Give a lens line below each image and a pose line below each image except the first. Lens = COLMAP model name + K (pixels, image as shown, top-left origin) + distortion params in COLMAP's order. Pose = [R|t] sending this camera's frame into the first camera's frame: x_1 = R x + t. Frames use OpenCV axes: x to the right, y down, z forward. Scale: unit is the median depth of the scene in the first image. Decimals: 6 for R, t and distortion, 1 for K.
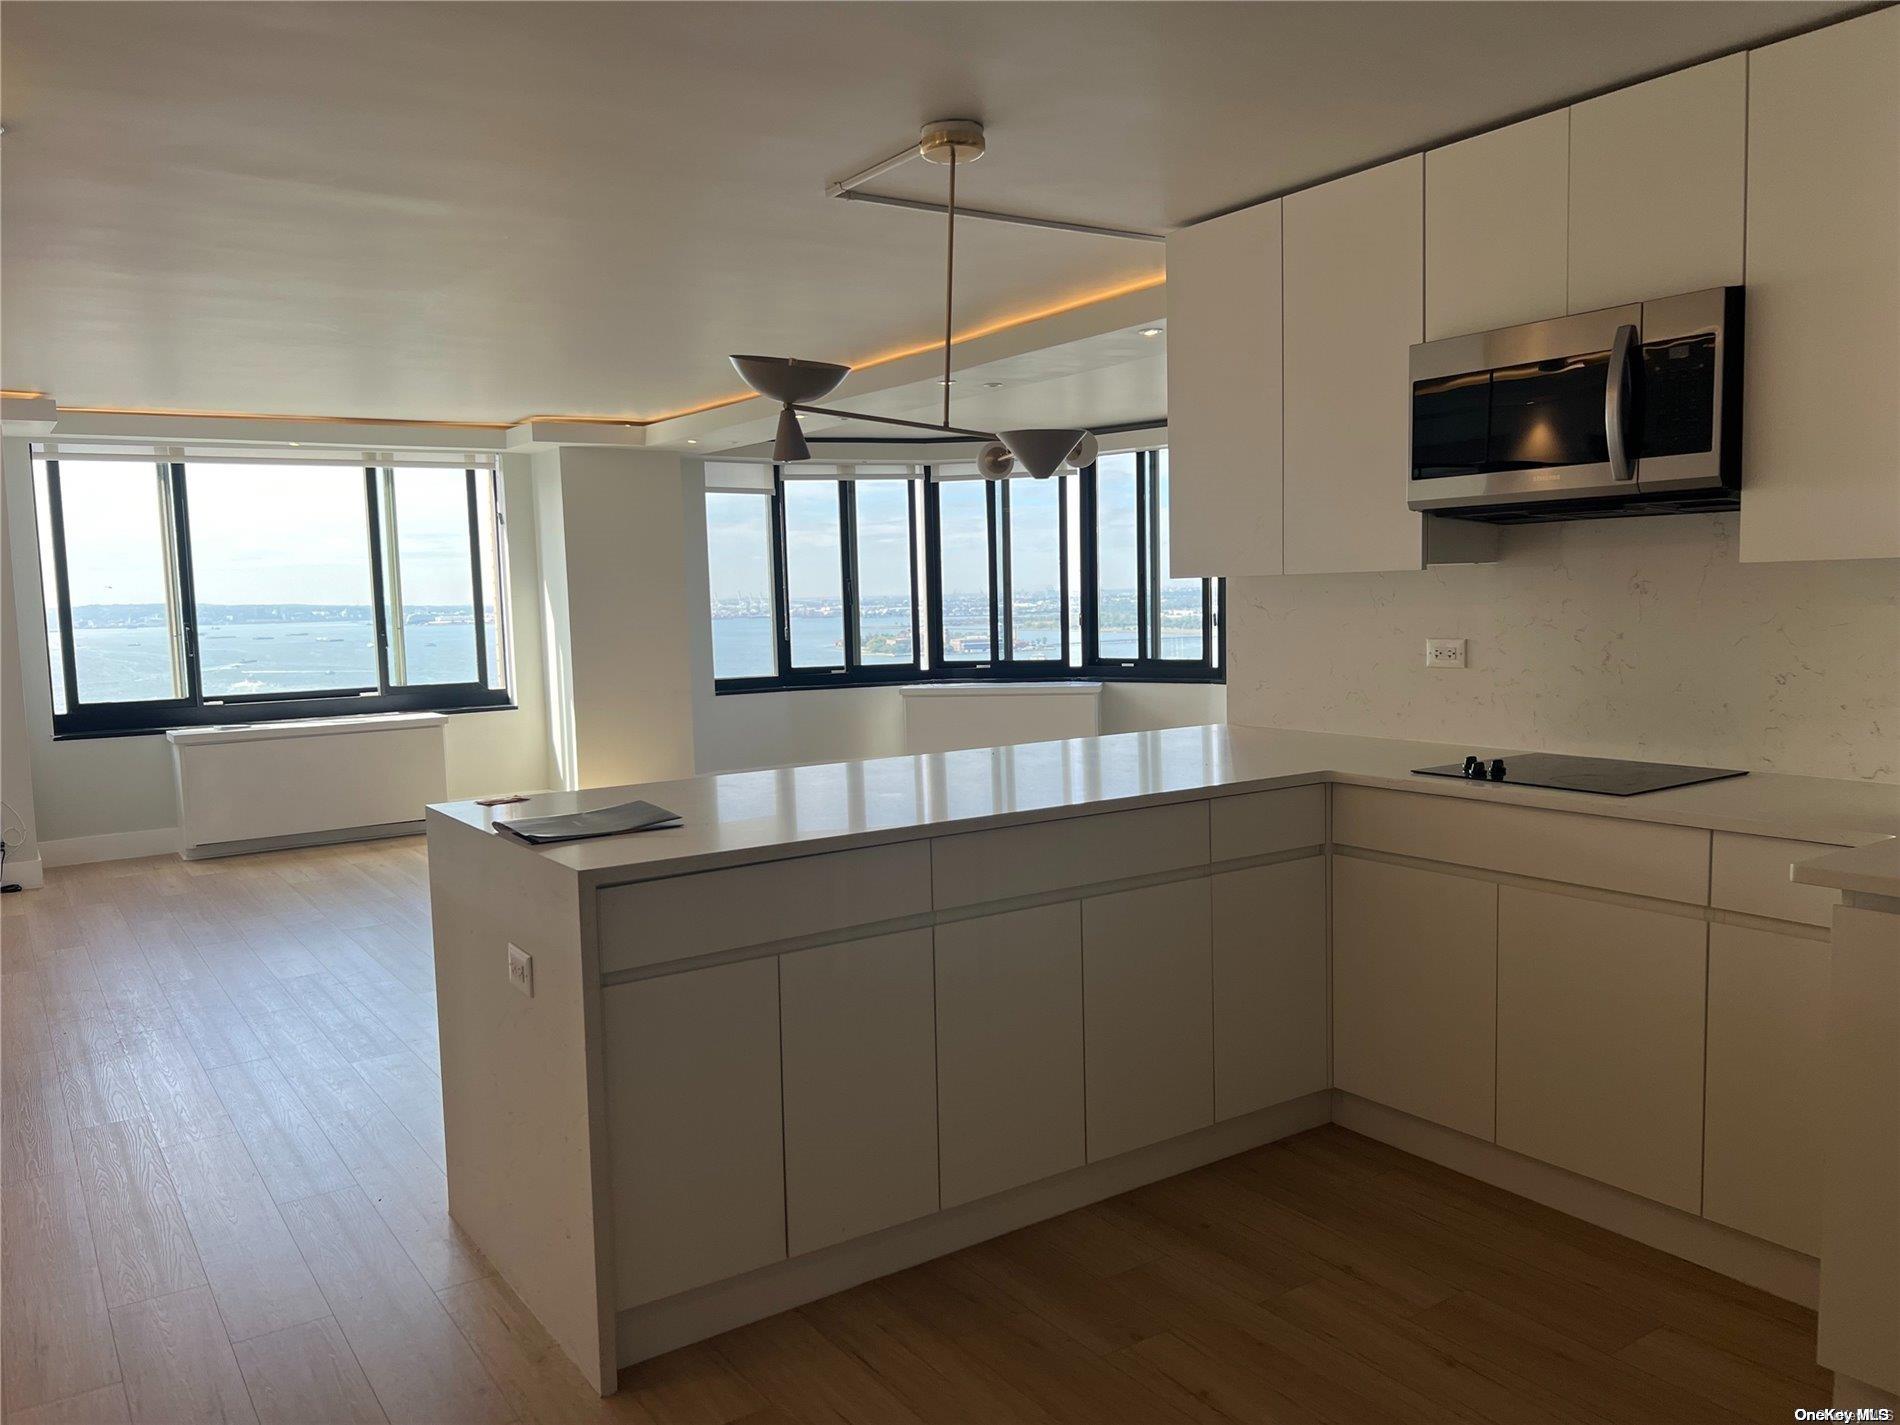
lens RADIAL K [[1430.5, 0, 965.6], [0, 1430.5, 709.6], [0, 0, 1]] dist [0.056074, -0.079320]
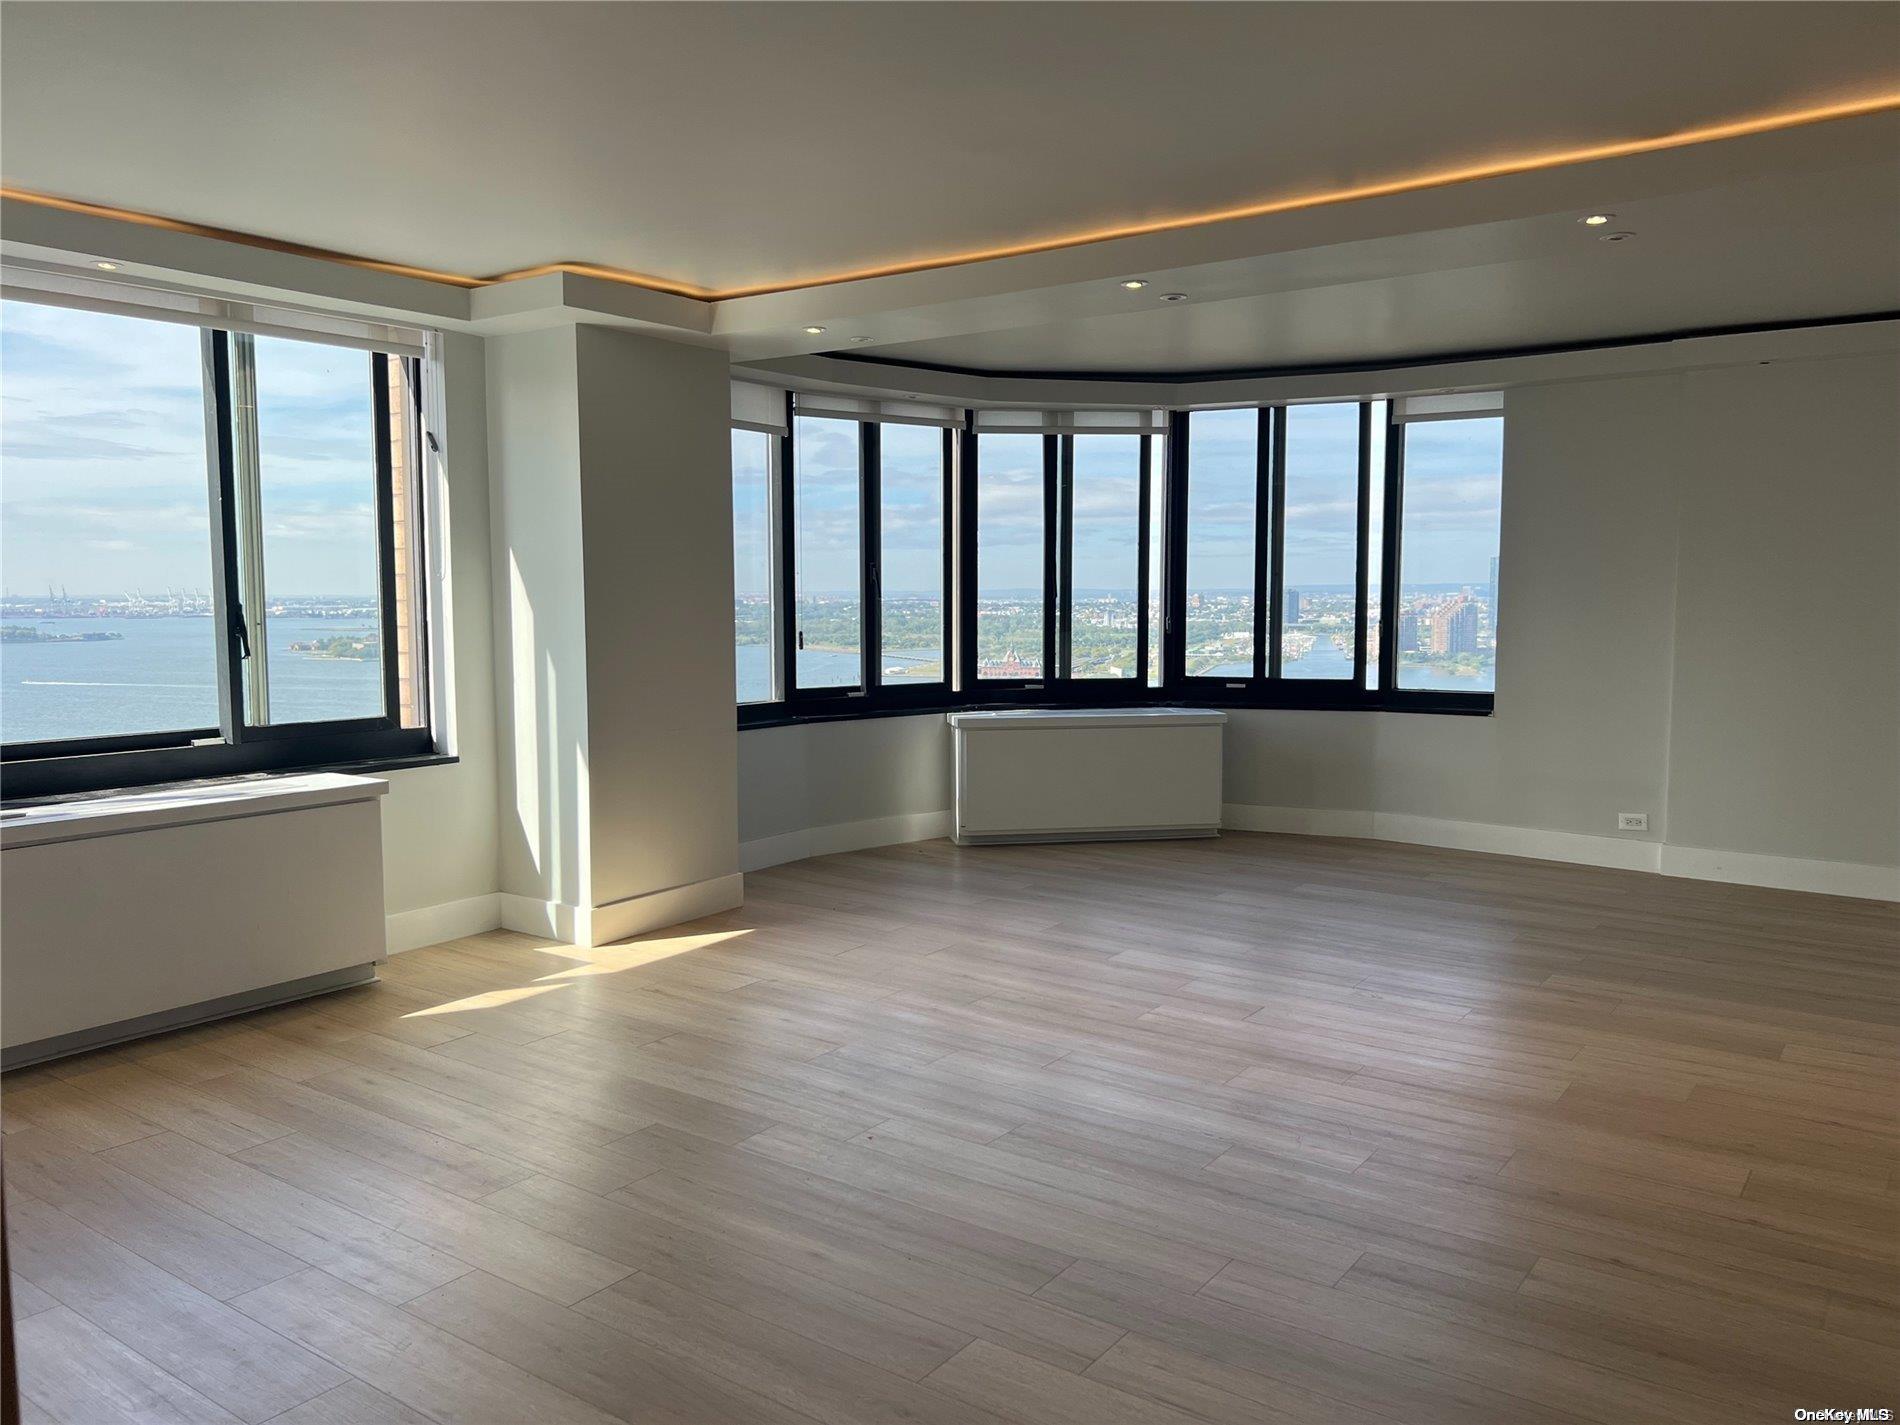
lens RADIAL K [[1430.5, 0, 965.6], [0, 1430.5, 709.6], [0, 0, 1]] dist [0.056074, -0.079320]
pose [[0.941511, -0.004352, 0.336955, -0.321826], [0.006109, 0.999973, -0.004154, -0.018615], [-0.336928, 0.005970, 0.941511, 0.377273]]
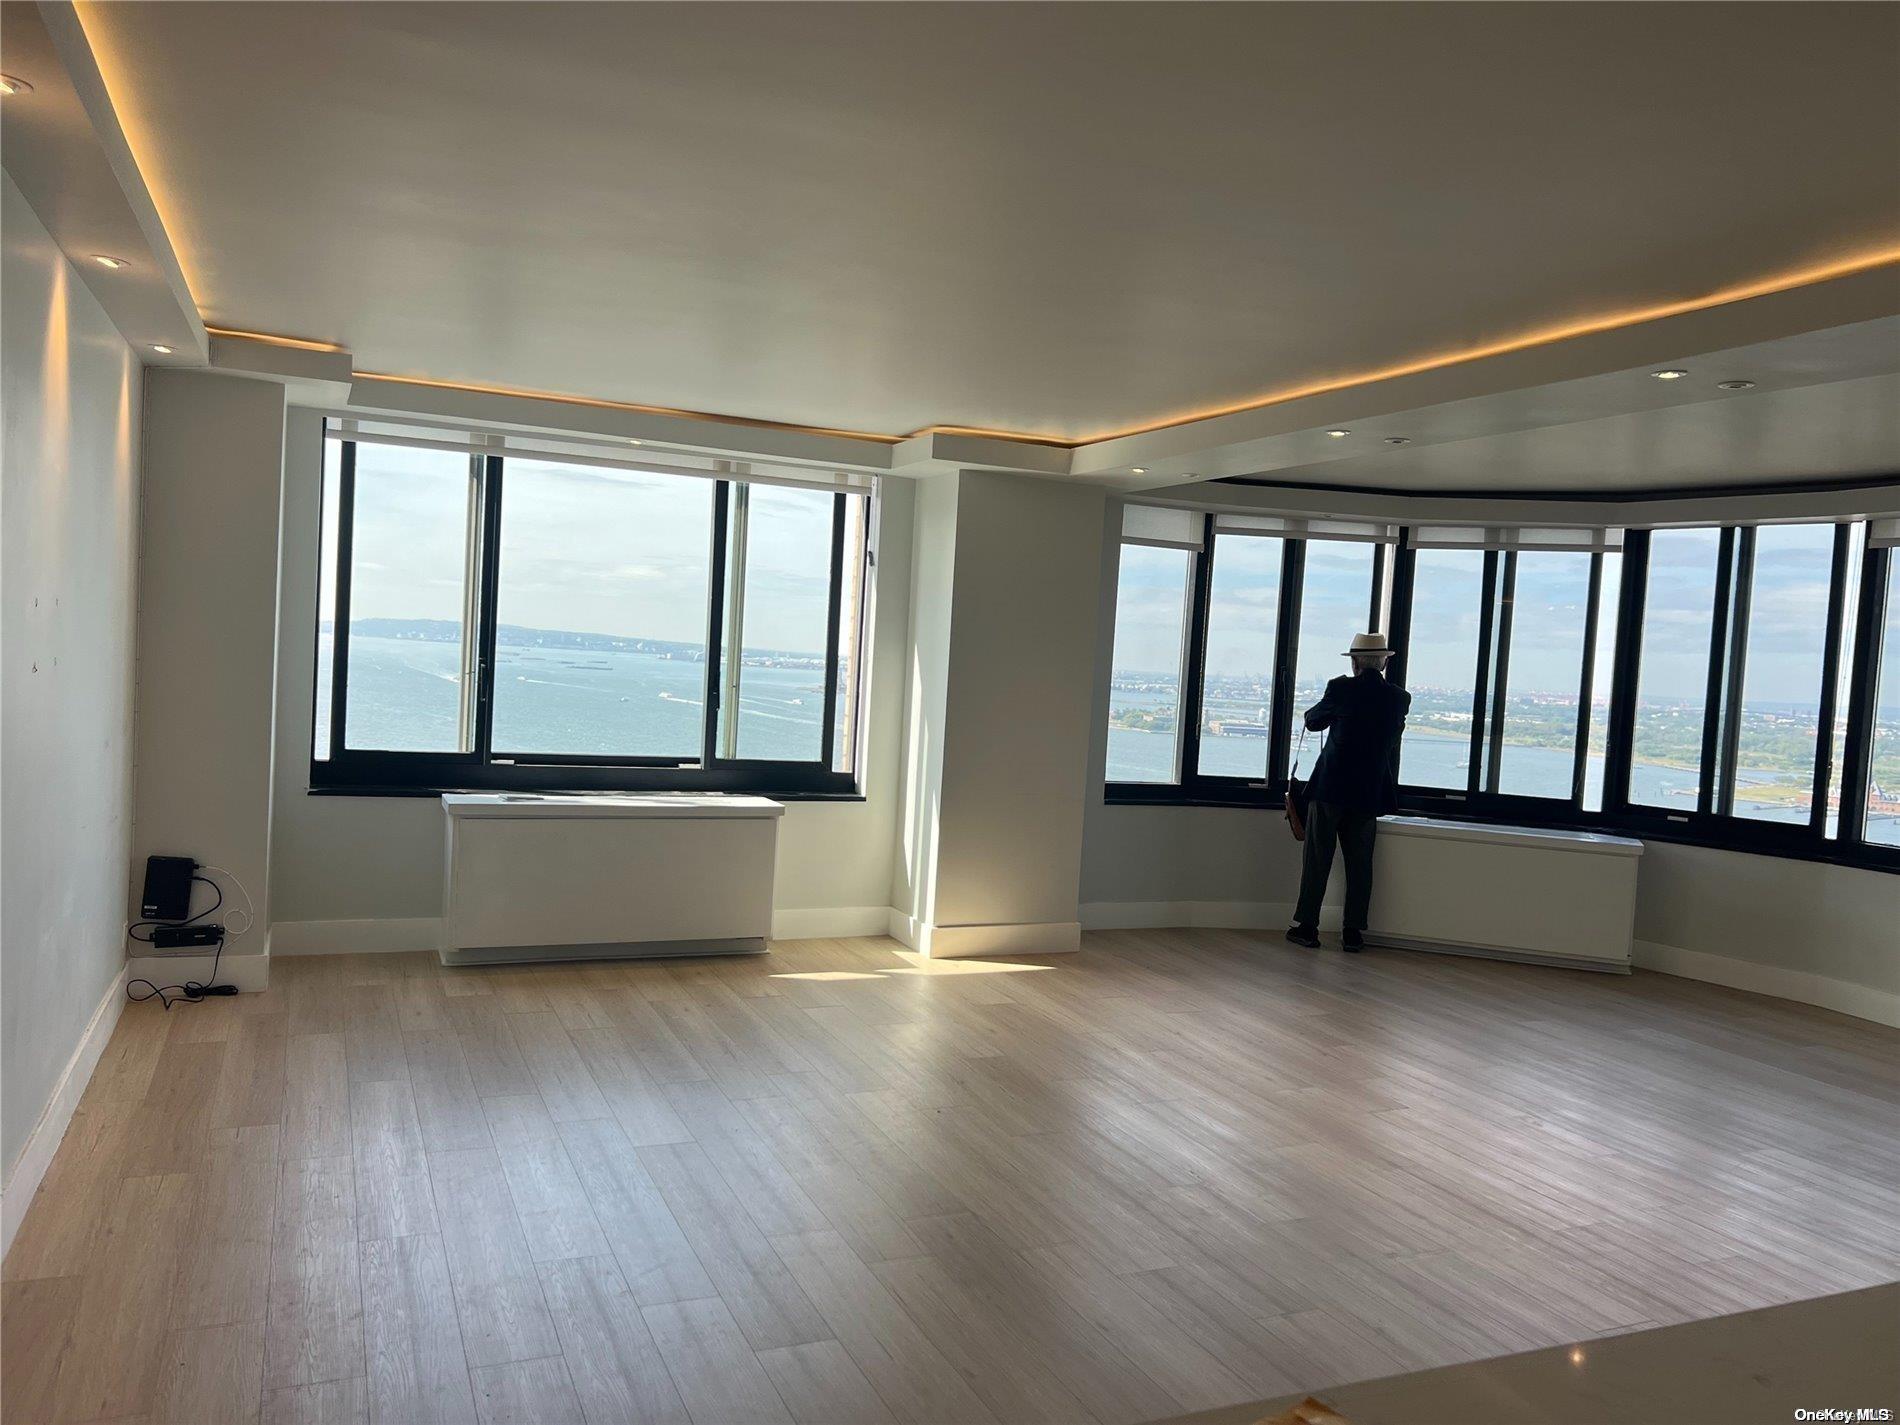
lens RADIAL K [[1430.5, 0, 965.6], [0, 1430.5, 709.6], [0, 0, 1]] dist [0.056074, -0.079320]
pose [[0.979807, 0.090218, -0.178436, -0.129327], [-0.098978, 0.994253, -0.040796, -0.023818], [0.173730, 0.057633, 0.983105, 0.256593]]
